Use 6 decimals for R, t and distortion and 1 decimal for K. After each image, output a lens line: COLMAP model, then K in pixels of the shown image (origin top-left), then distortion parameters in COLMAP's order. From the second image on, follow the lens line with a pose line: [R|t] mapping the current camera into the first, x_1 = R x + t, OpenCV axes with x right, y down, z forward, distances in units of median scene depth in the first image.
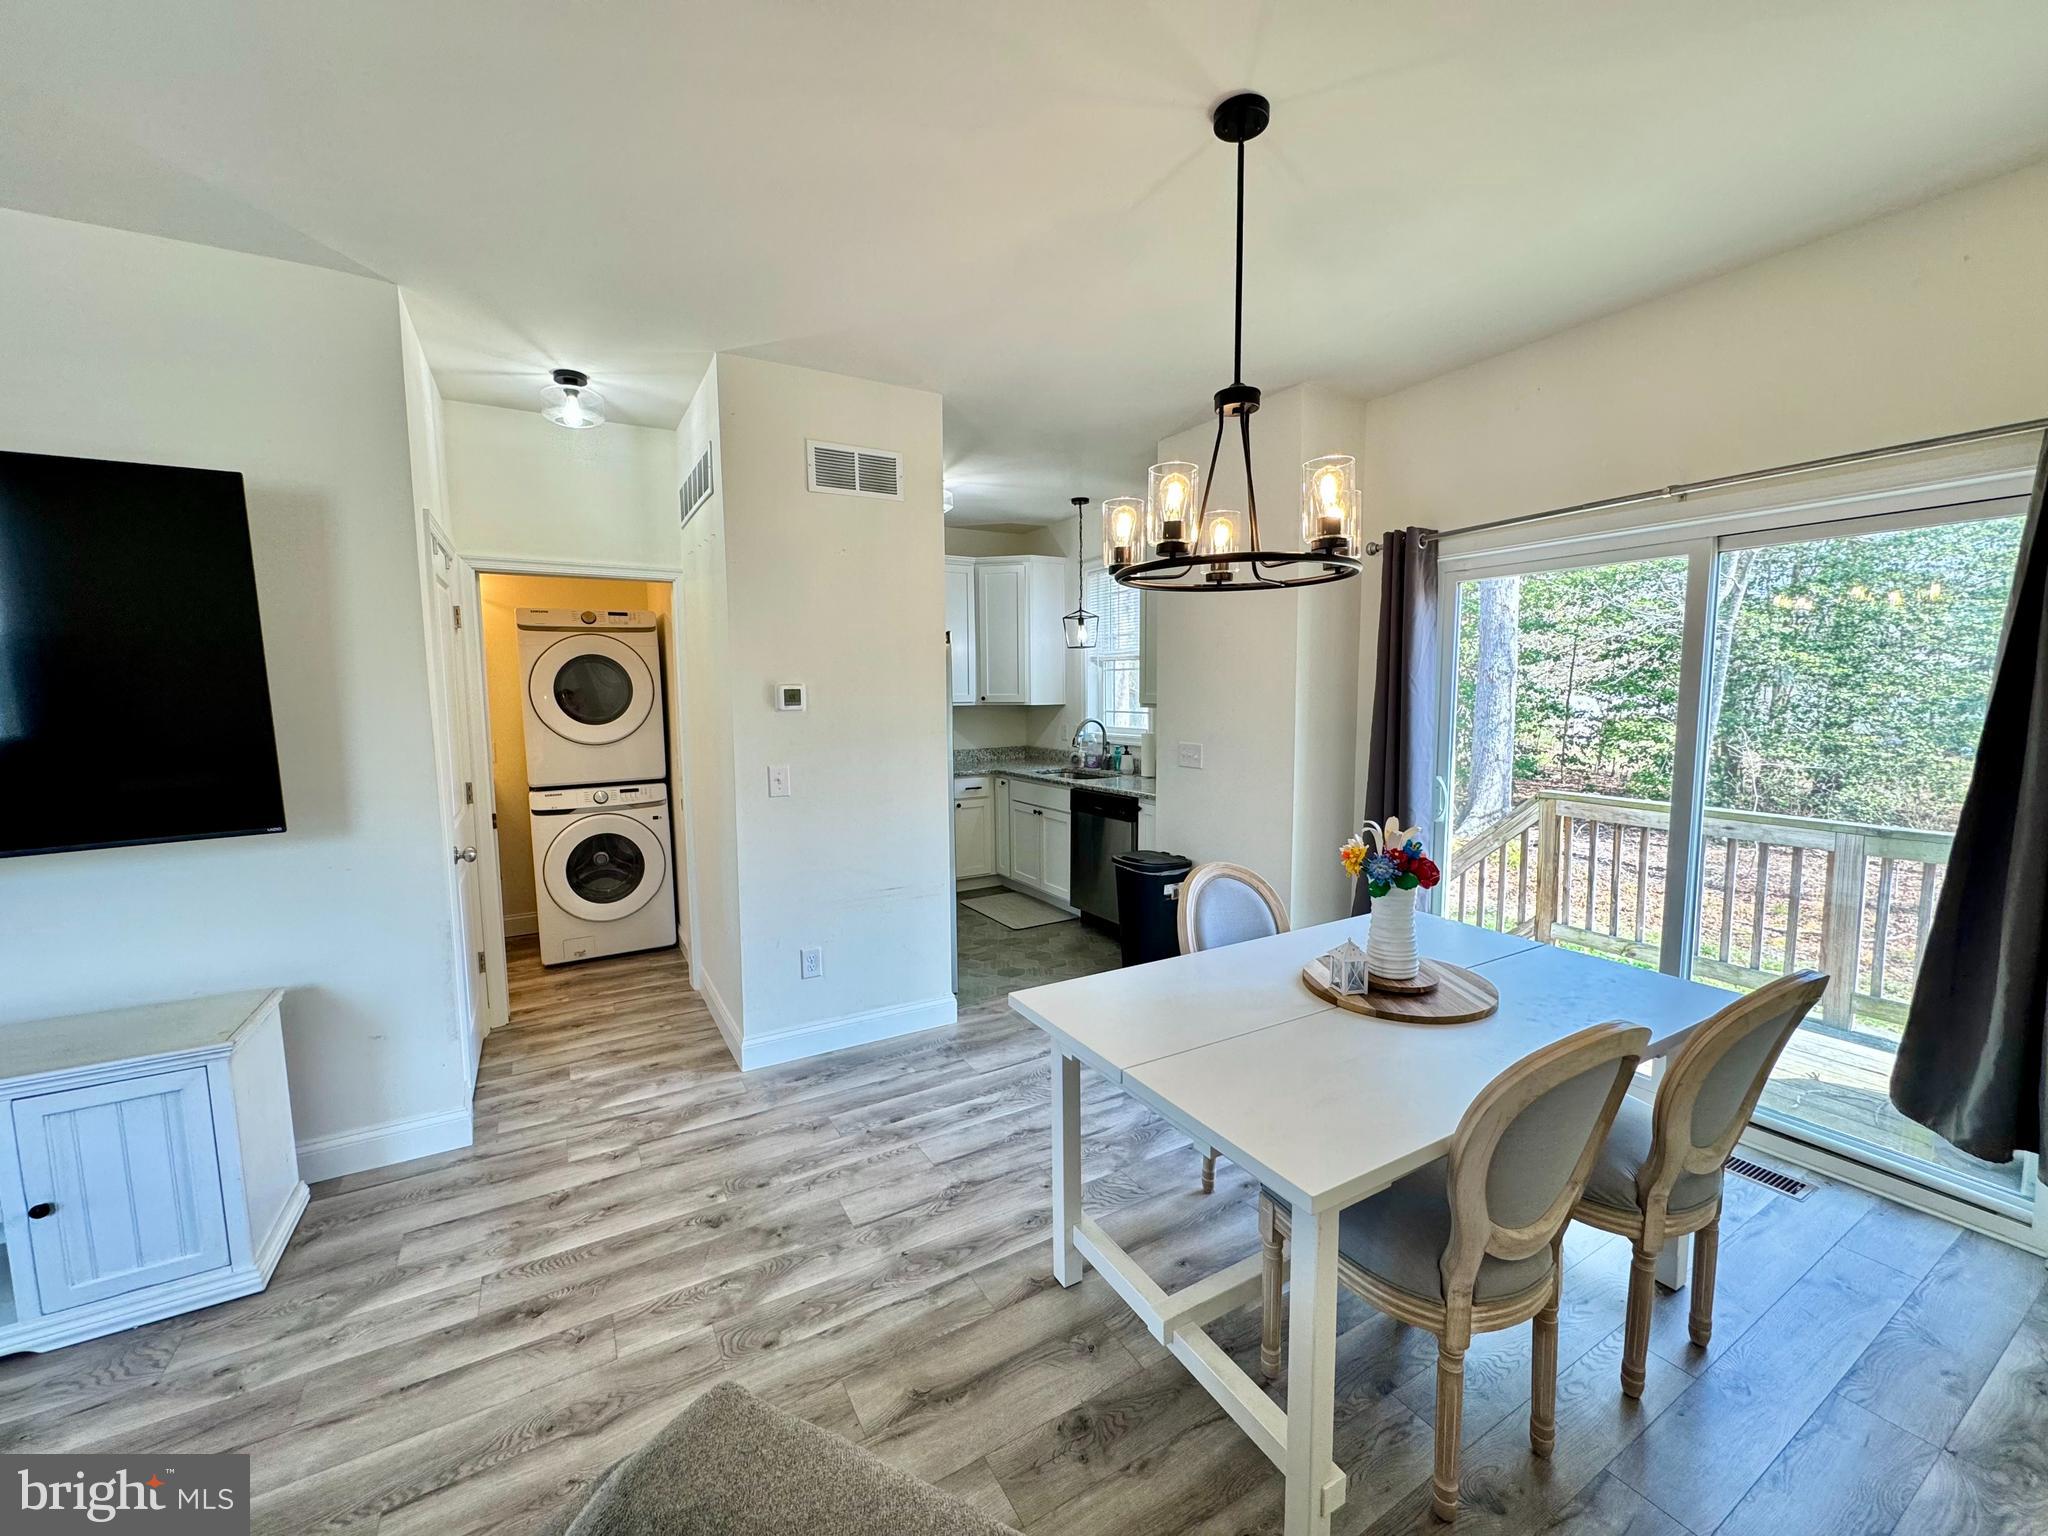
lens RADIAL K [[817.8, 0, 1013.1], [0, 817.8, 775.5], [0, 0, 1]] dist [-0.000905, 0.000227]
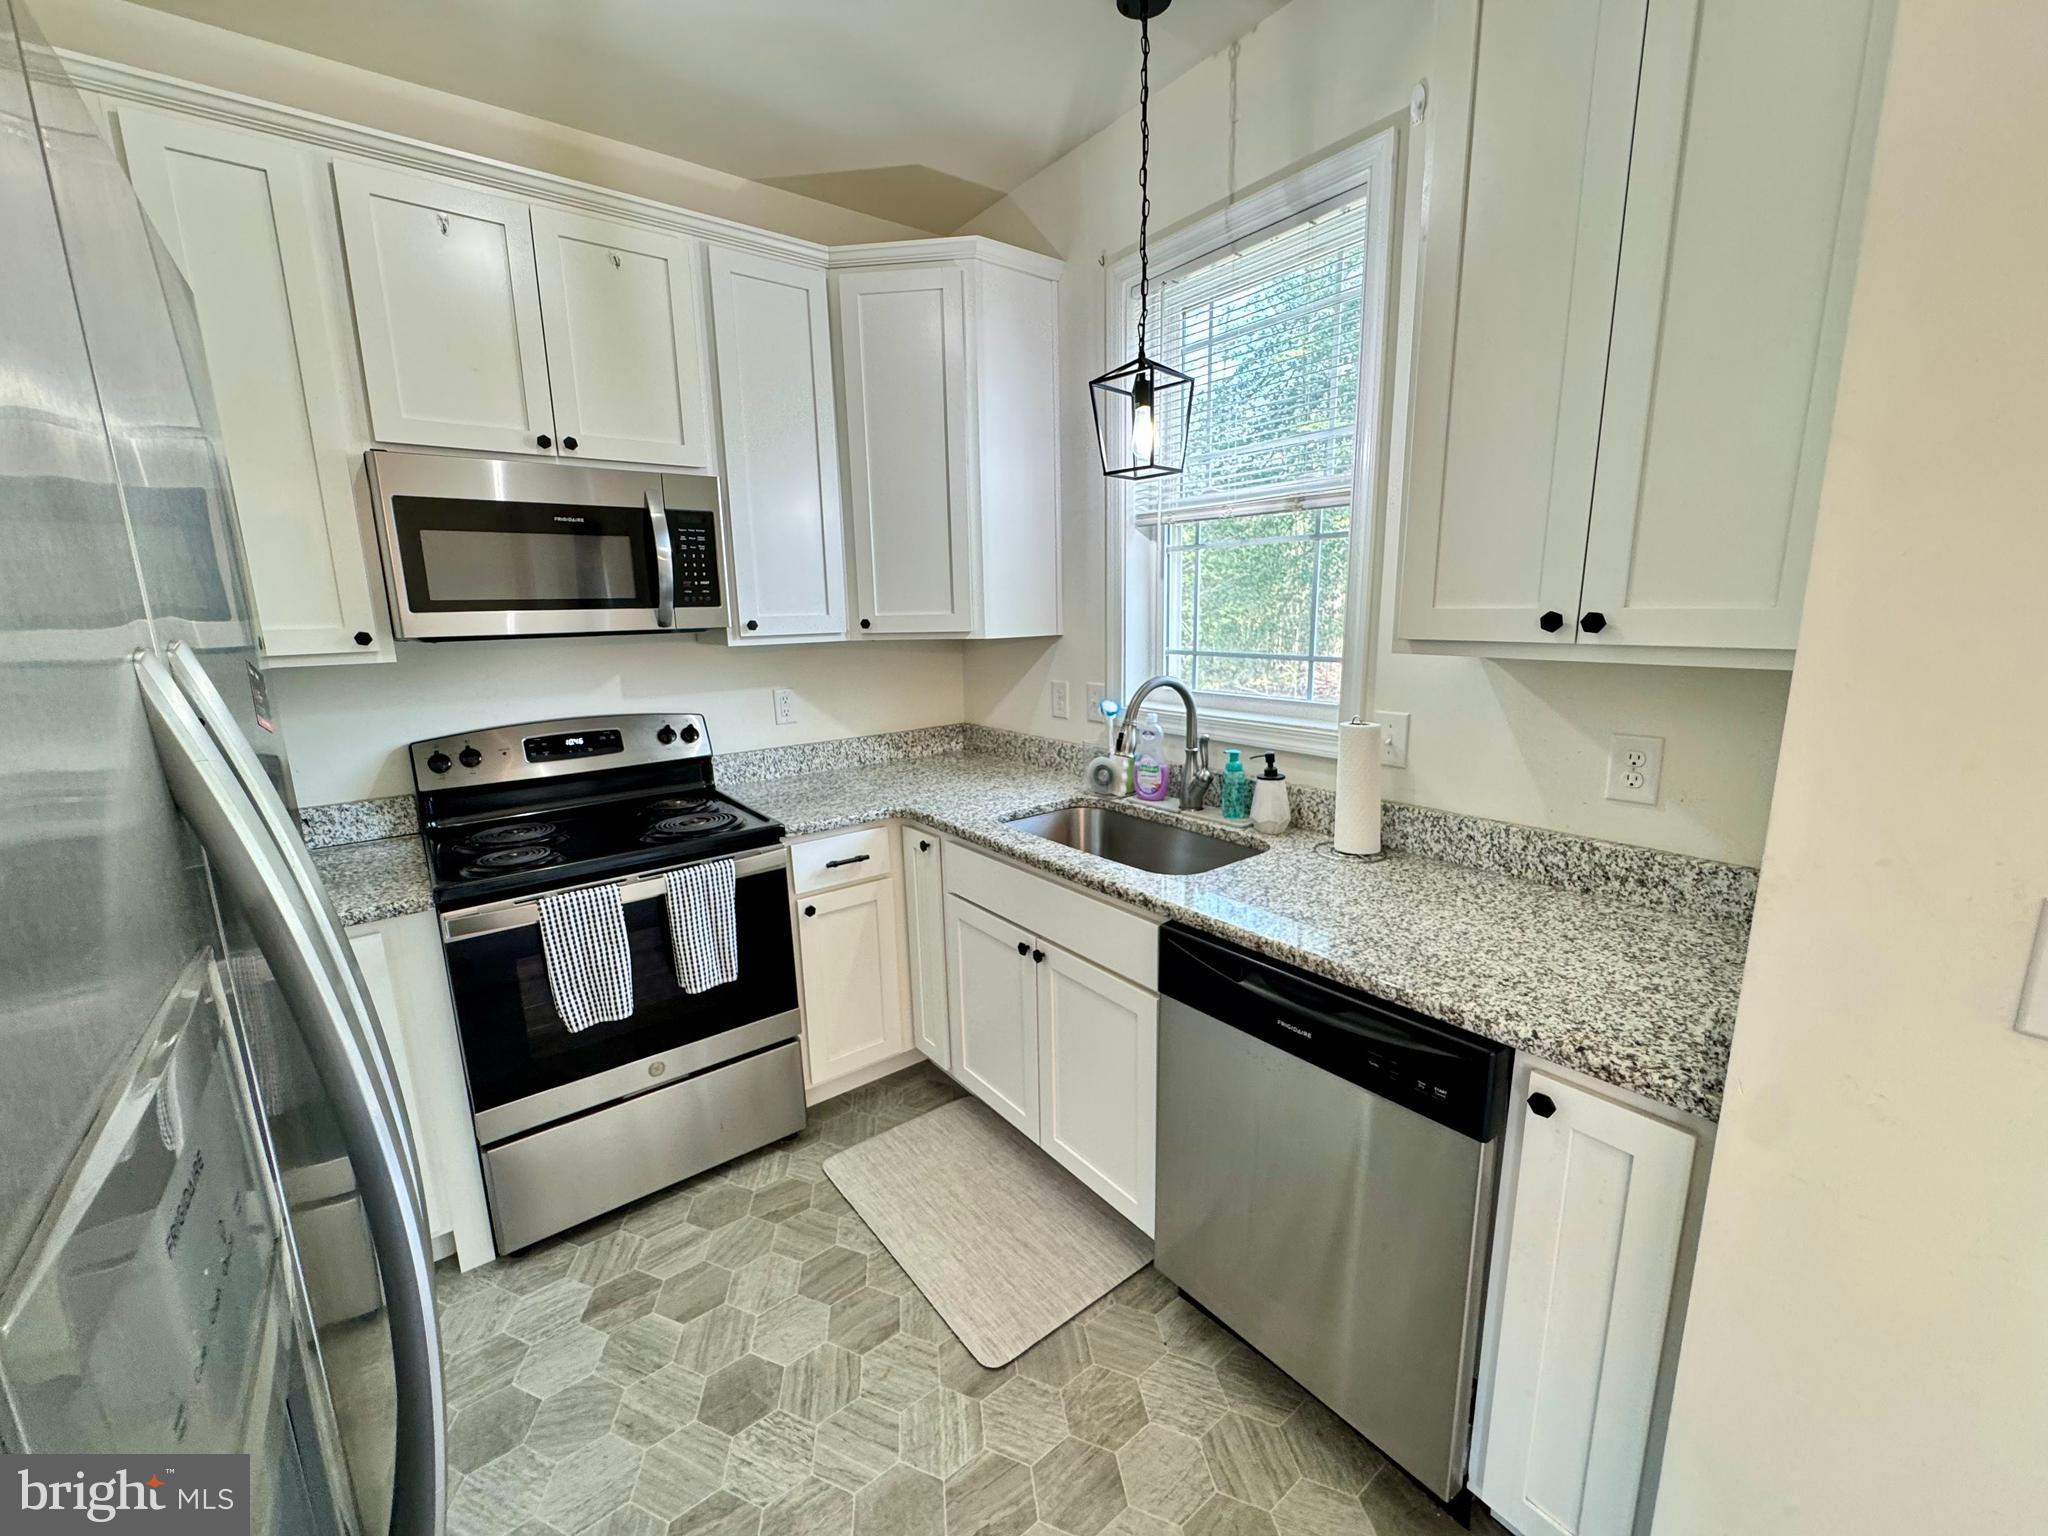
lens RADIAL K [[817.8, 0, 1019.8], [0, 817.8, 764.0], [0, 0, 1]] dist [-0.000905, 0.000227]
pose [[0.993018, -0.036513, 0.112170, -0.017067], [0.027369, 0.996256, 0.082002, -0.106037], [-0.114744, -0.078360, 0.990300, 1.096885]]
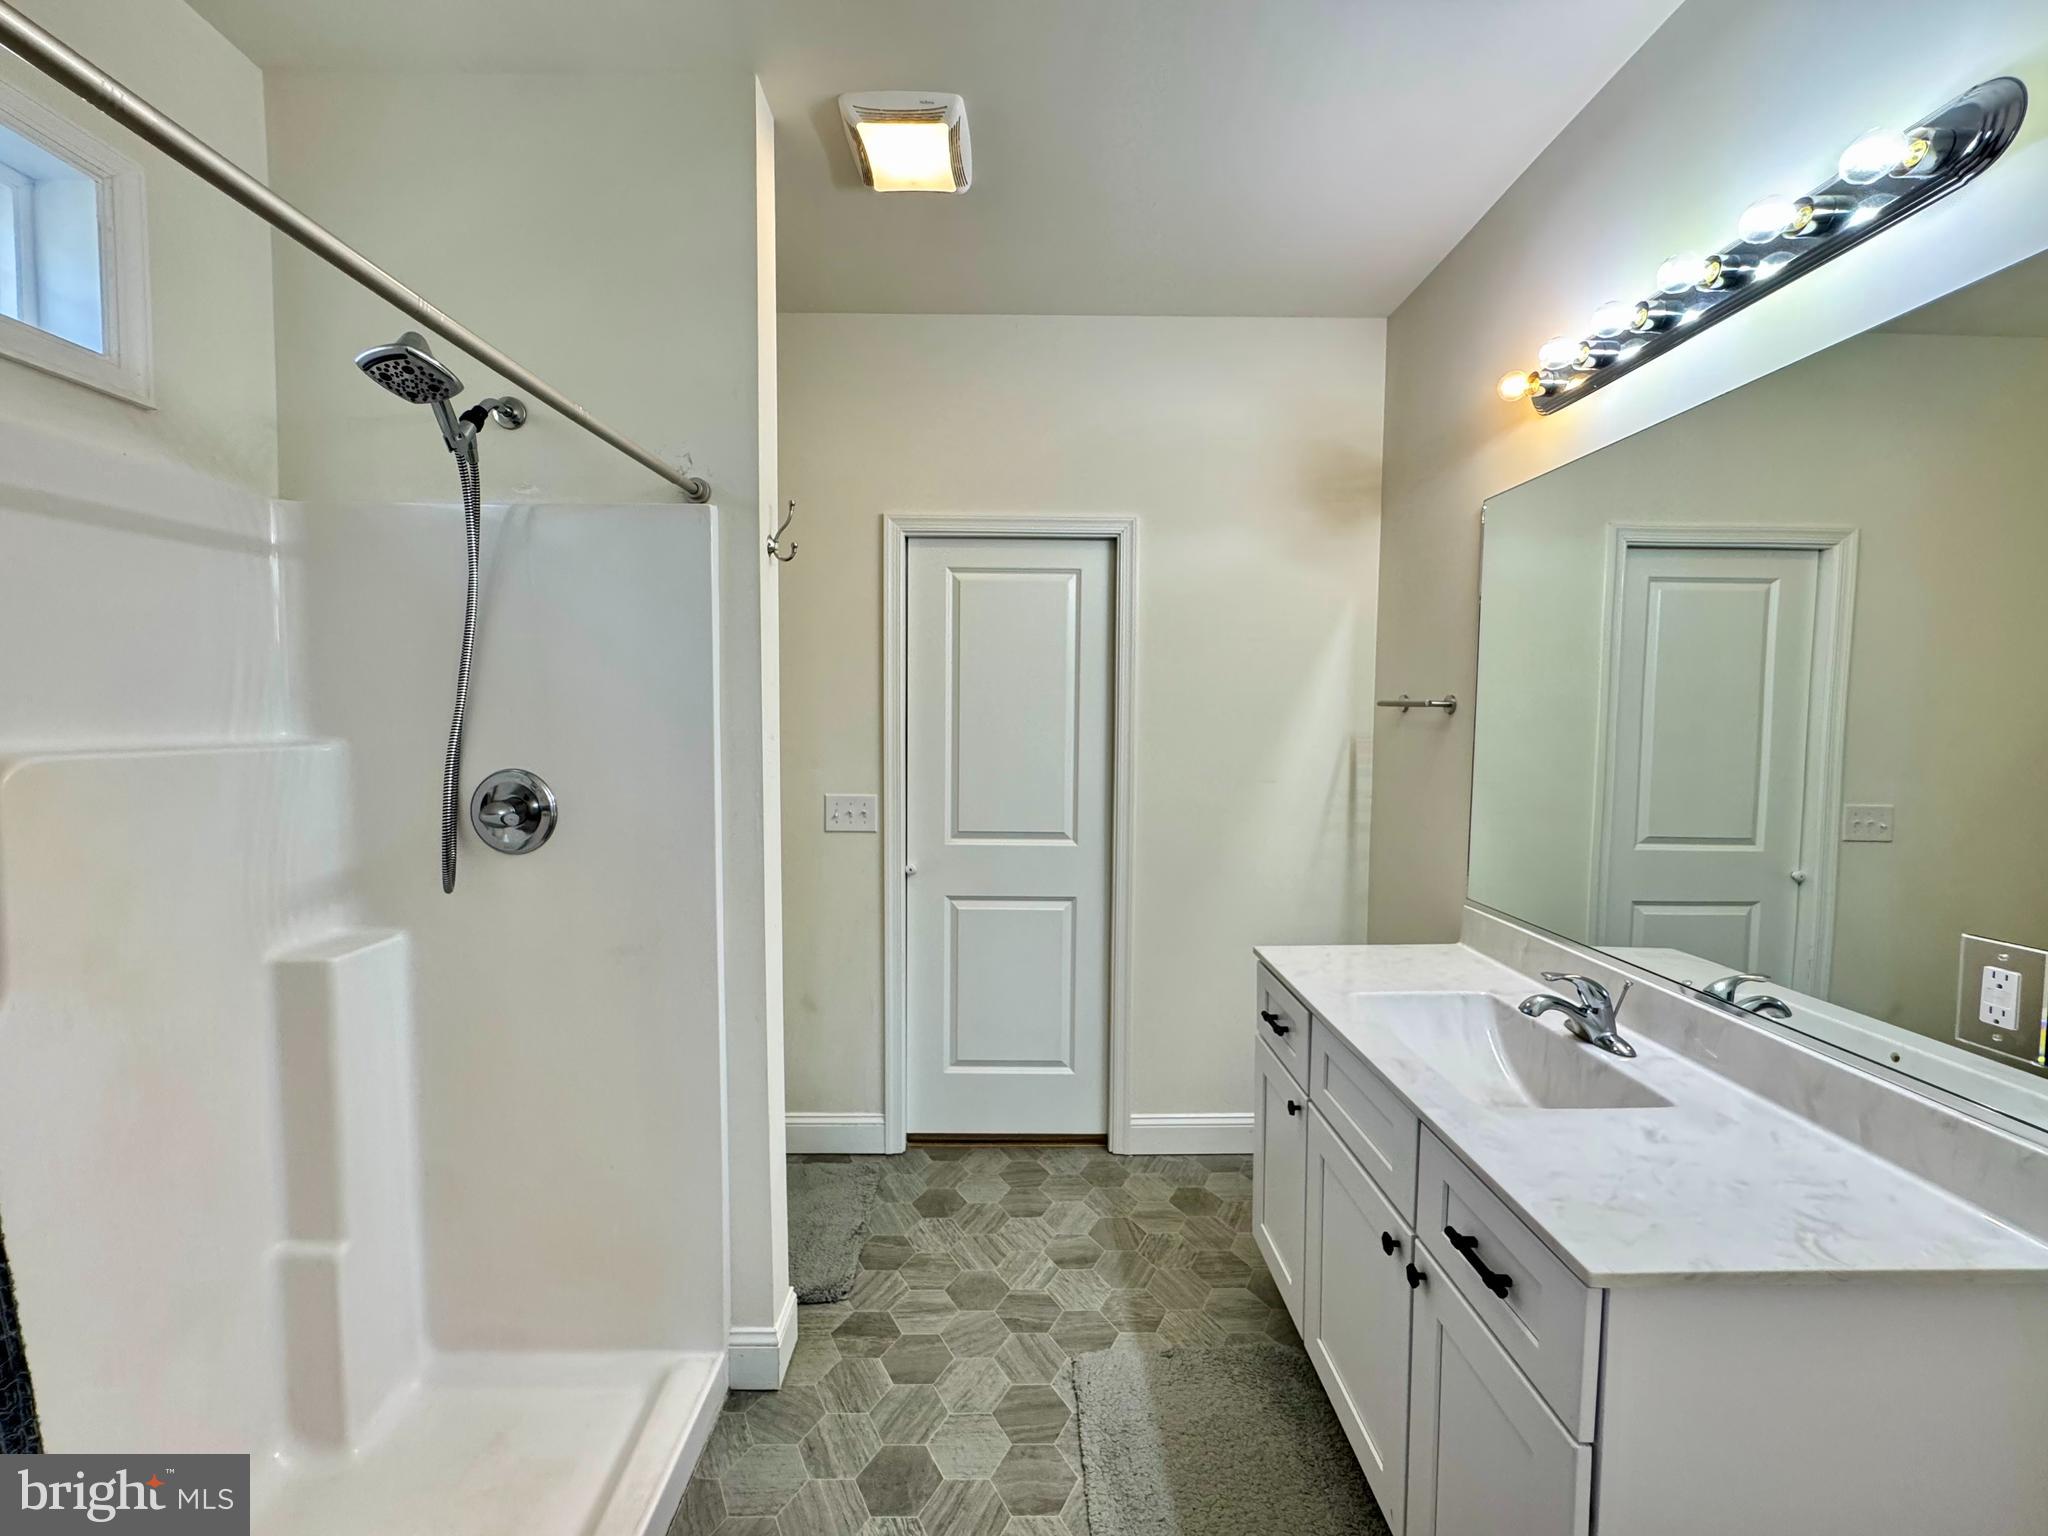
lens RADIAL K [[817.8, 0, 1020.3], [0, 817.8, 771.7], [0, 0, 1]] dist [-0.000905, 0.000227]
pose [[0.864200, 0.043779, -0.501240, 0.143880], [-0.072995, 0.996577, -0.038811, -0.105935], [0.497825, 0.070129, 0.864437, 1.150439]]
